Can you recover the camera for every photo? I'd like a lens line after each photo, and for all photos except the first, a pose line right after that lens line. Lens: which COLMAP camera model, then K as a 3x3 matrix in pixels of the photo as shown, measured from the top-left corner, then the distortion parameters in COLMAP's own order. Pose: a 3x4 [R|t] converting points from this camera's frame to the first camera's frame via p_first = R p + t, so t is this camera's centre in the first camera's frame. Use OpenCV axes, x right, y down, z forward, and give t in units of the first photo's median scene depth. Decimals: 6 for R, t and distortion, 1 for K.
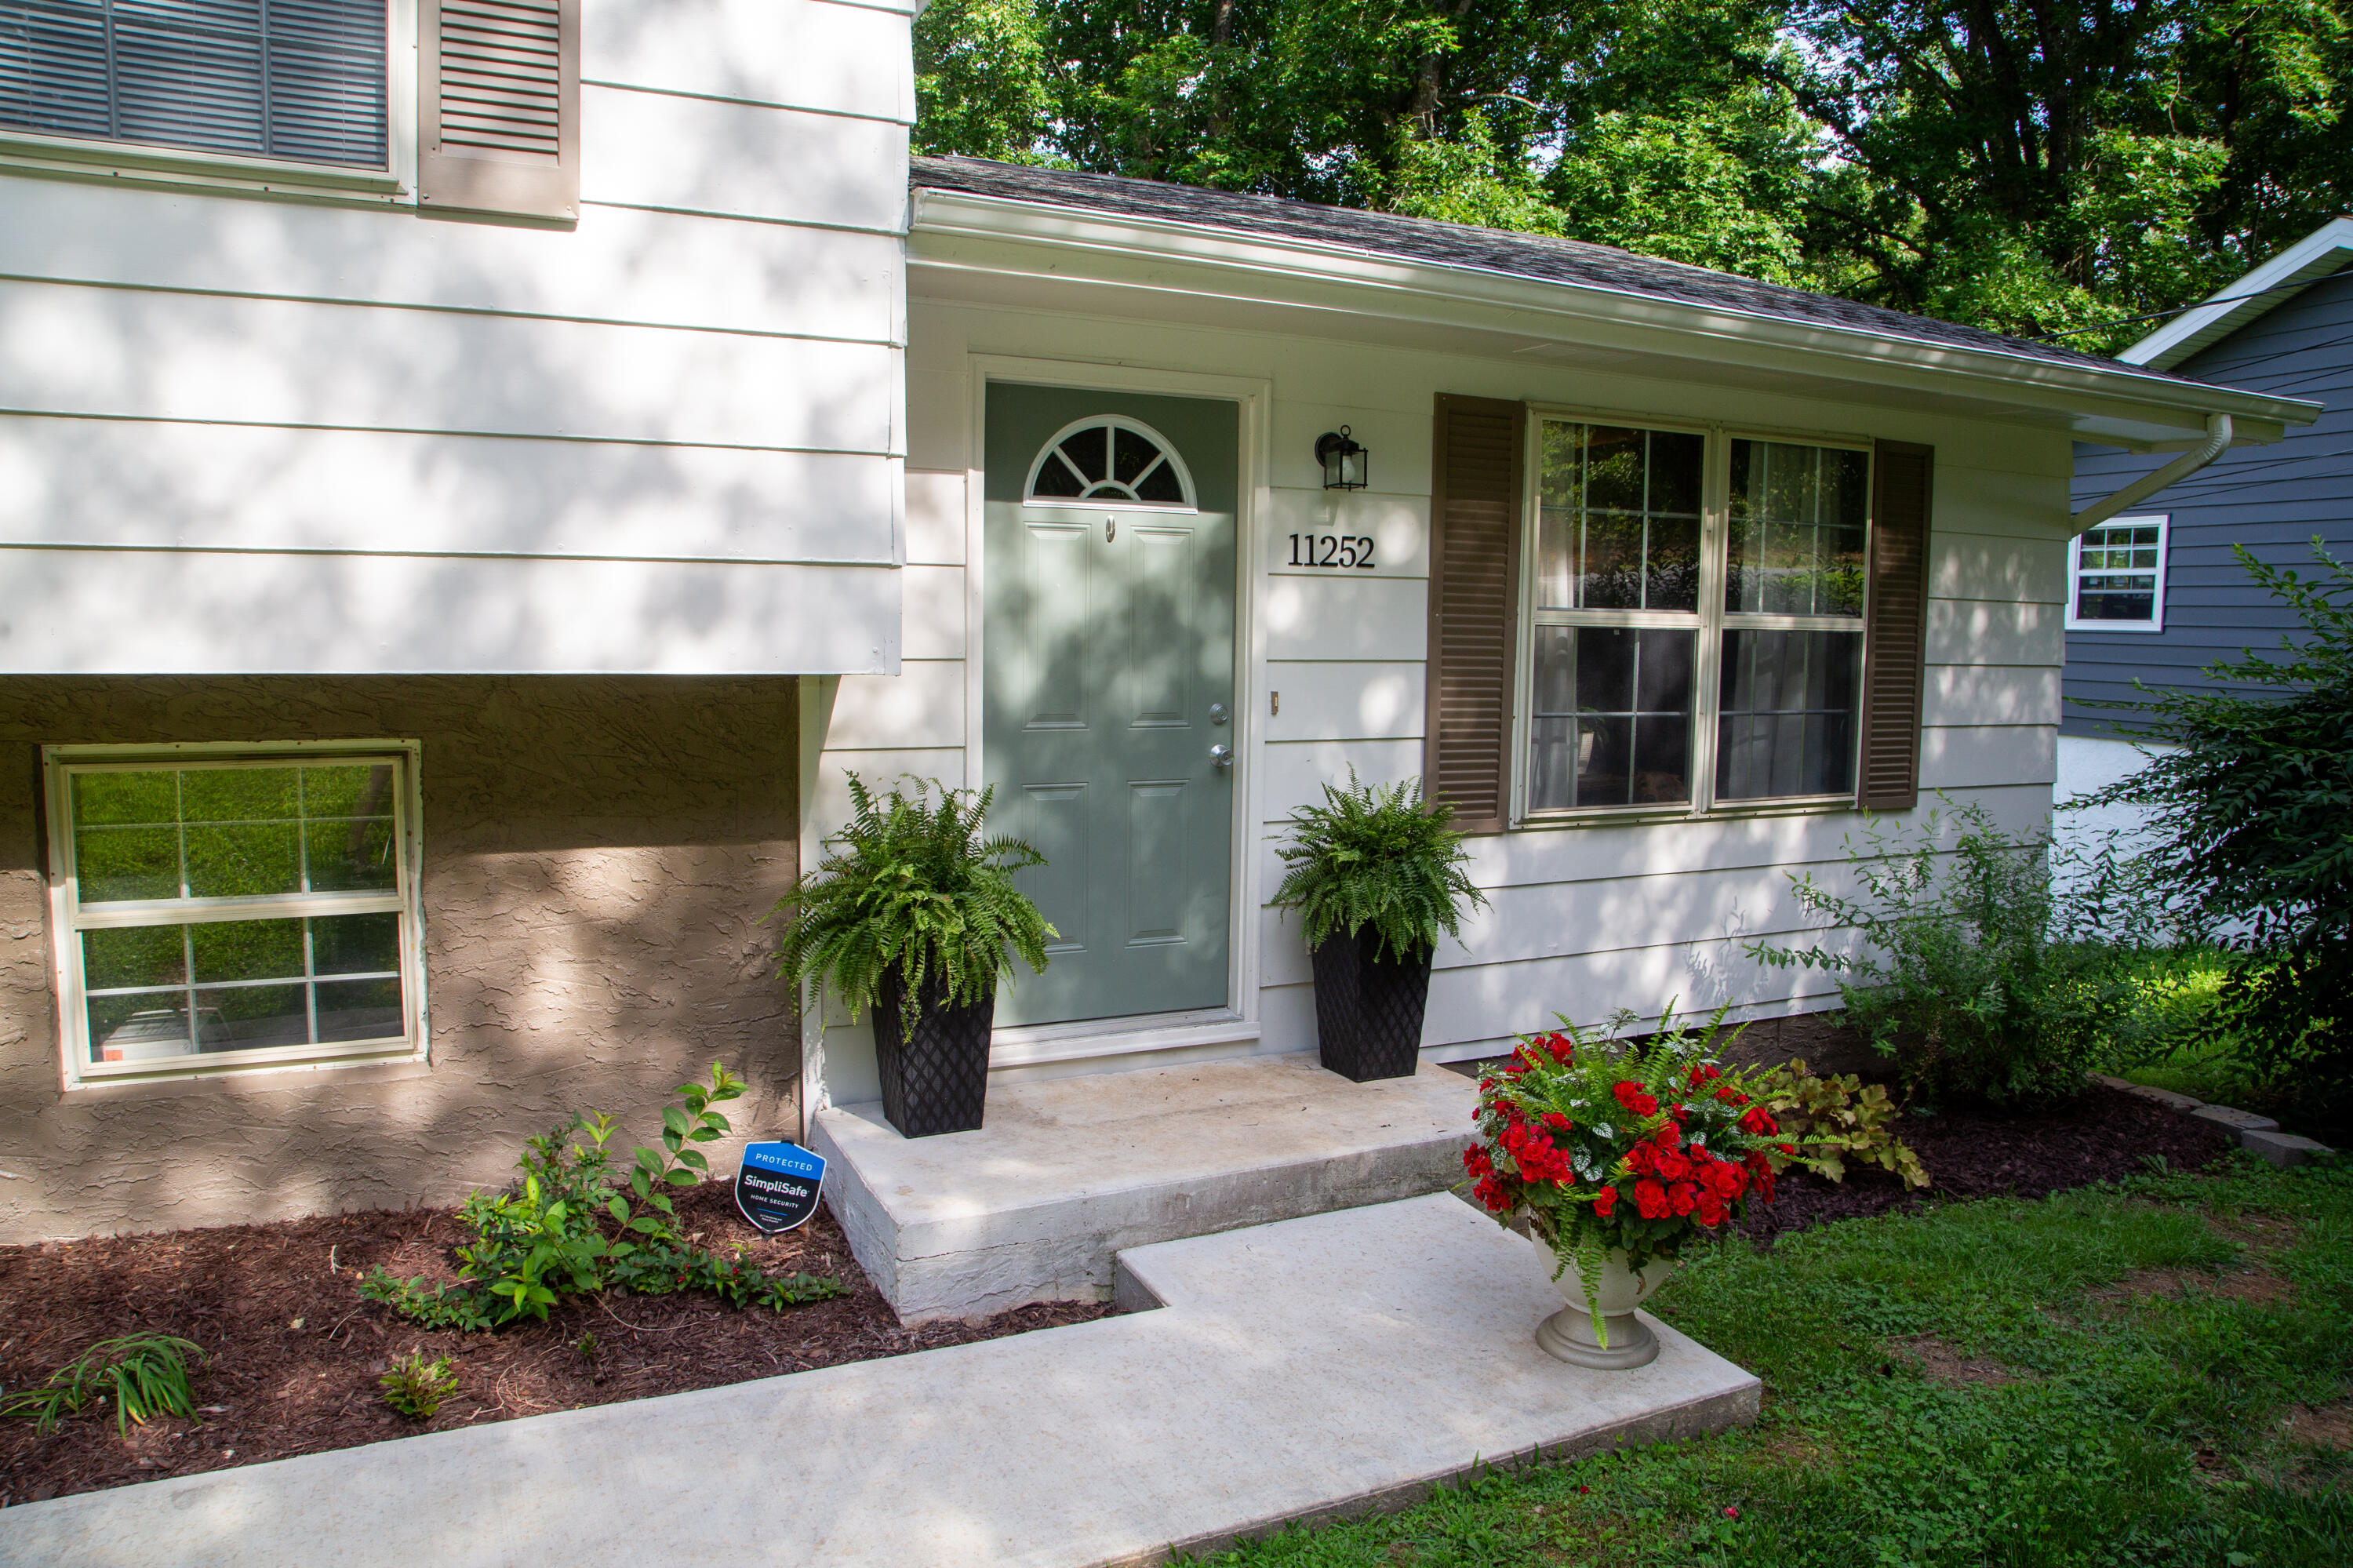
lens RADIAL K [[1594.9, 0, 1171.8], [0, 1594.9, 771.6], [0, 0, 1]] dist [-0.108289, 0.057449]
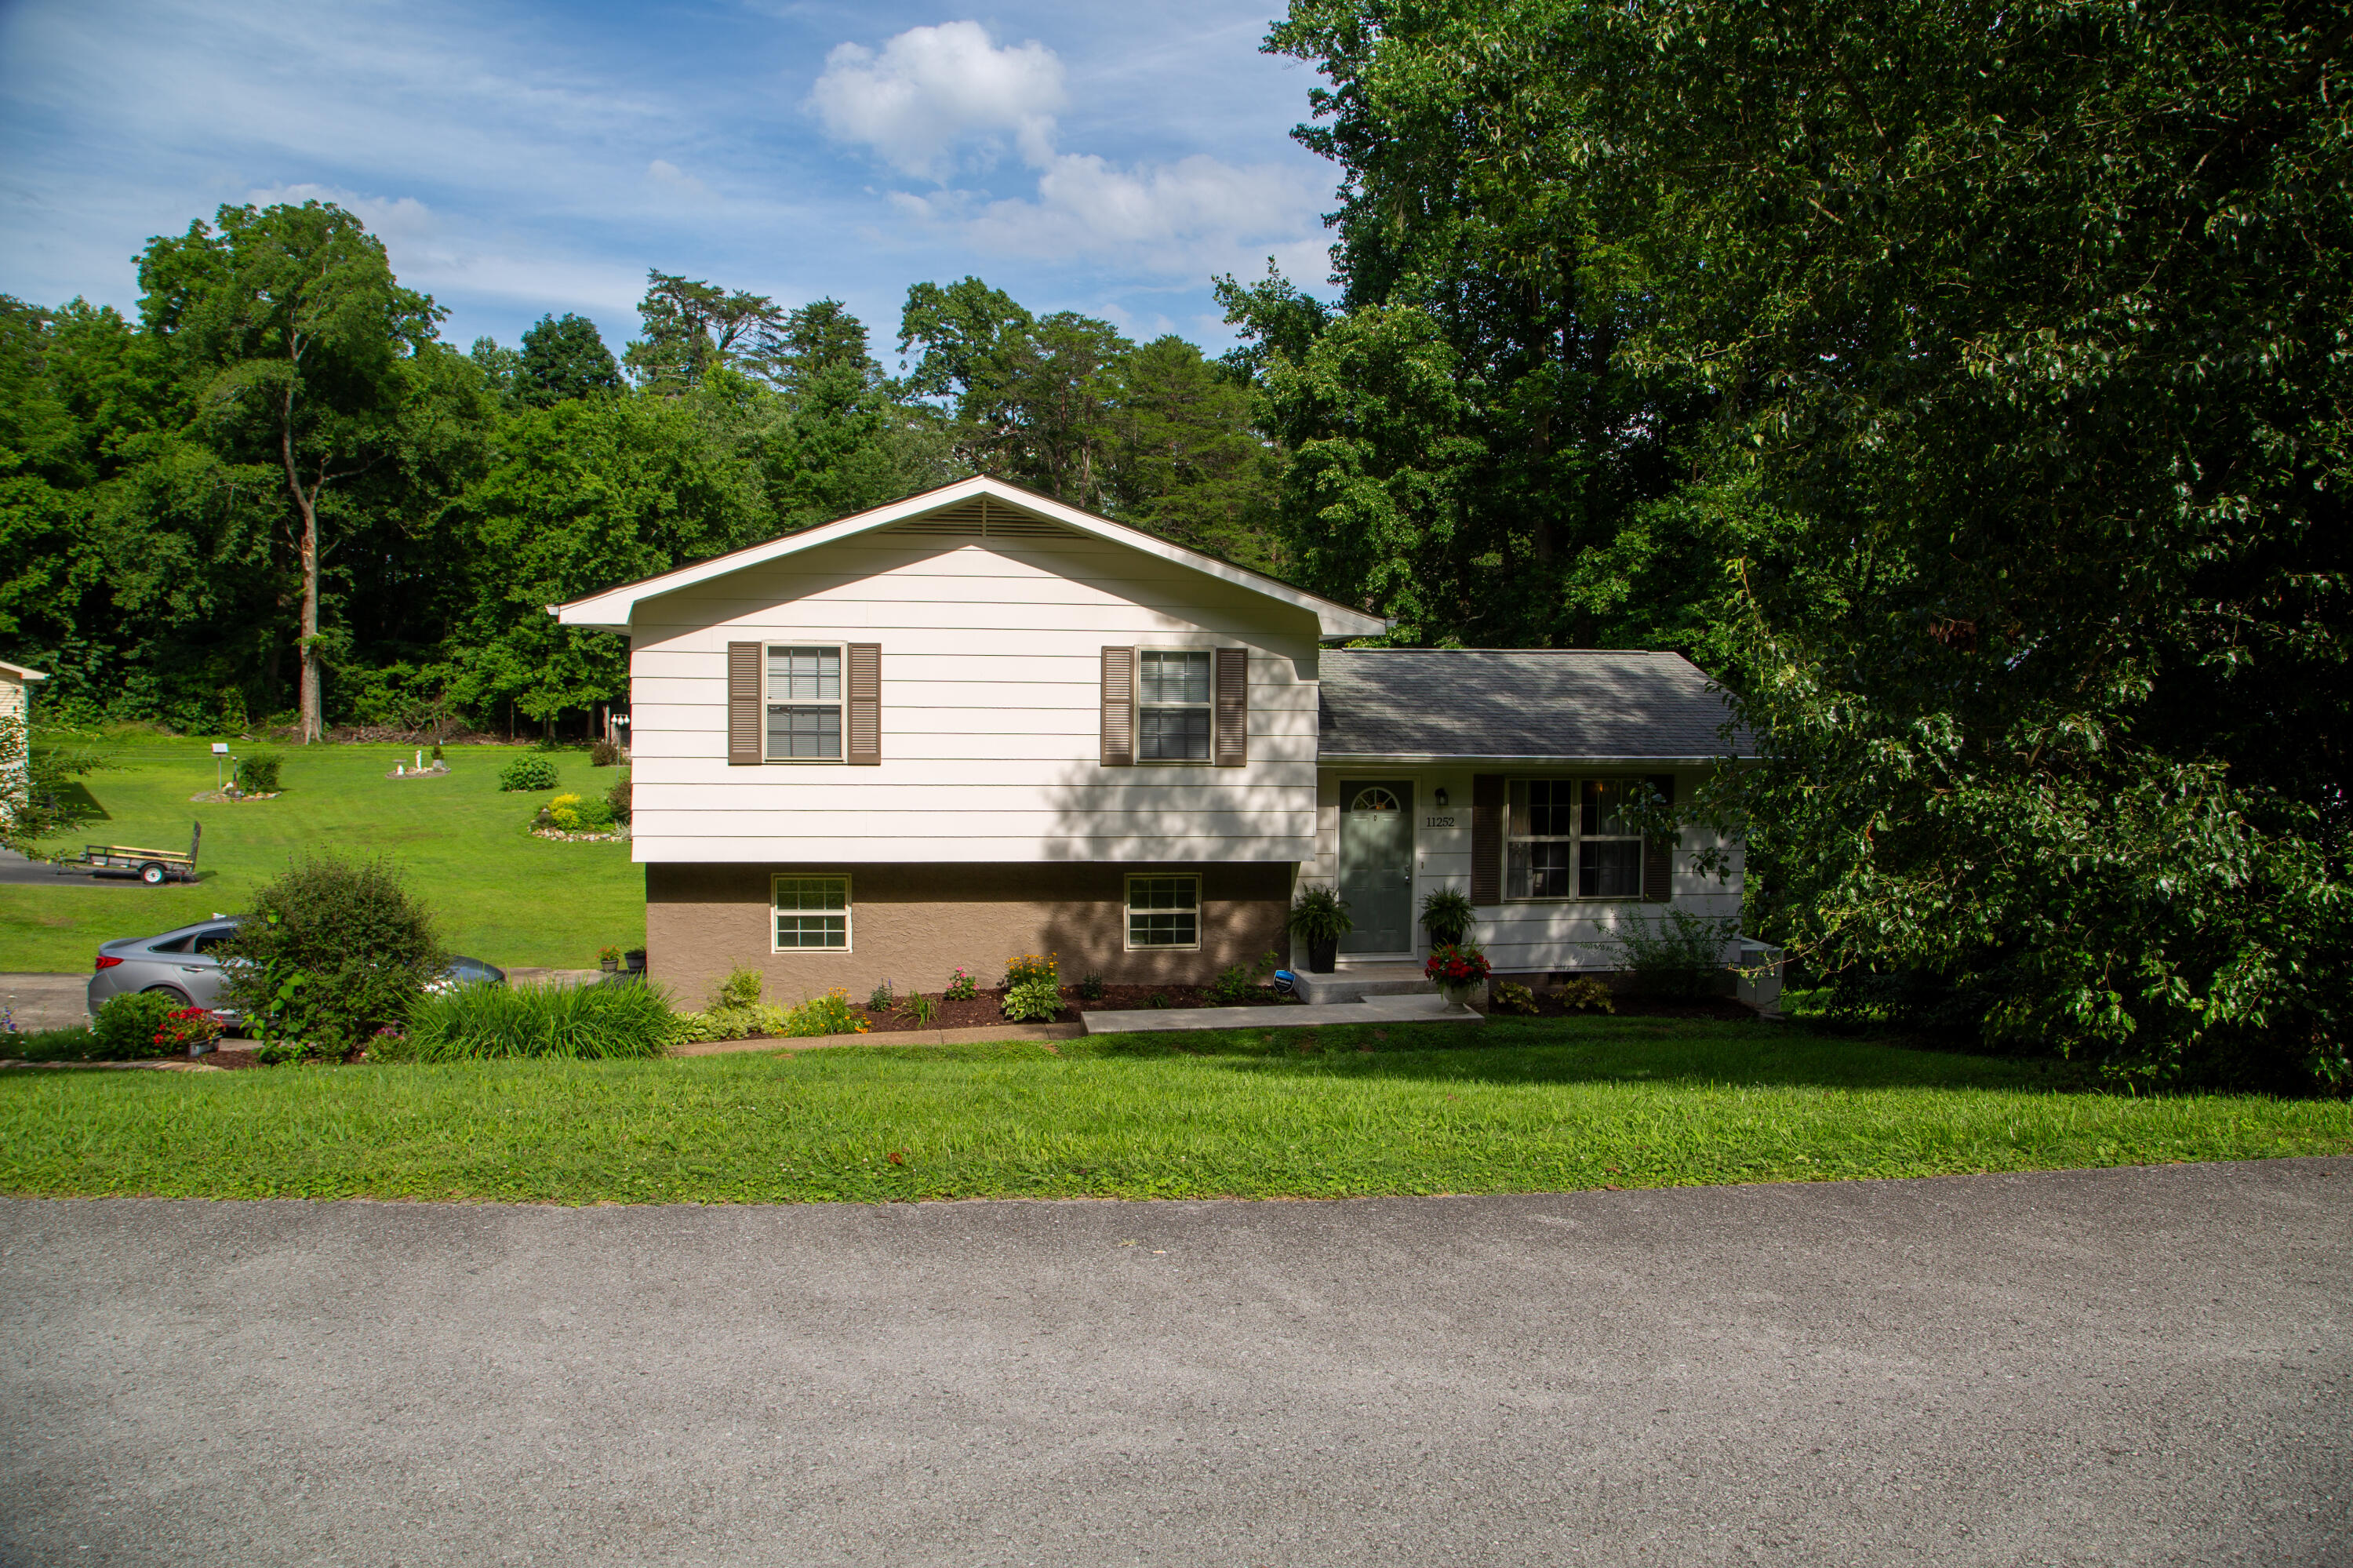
lens RADIAL K [[1594.9, 0, 1167.3], [0, 1594.9, 744.4], [0, 0, 1]] dist [-0.108289, 0.057449]
pose [[0.952410, -0.000056, -0.304819, 0.640105], [-0.021906, 0.997402, -0.068627, -0.059637], [0.304031, 0.072039, 0.949935, -2.717332]]
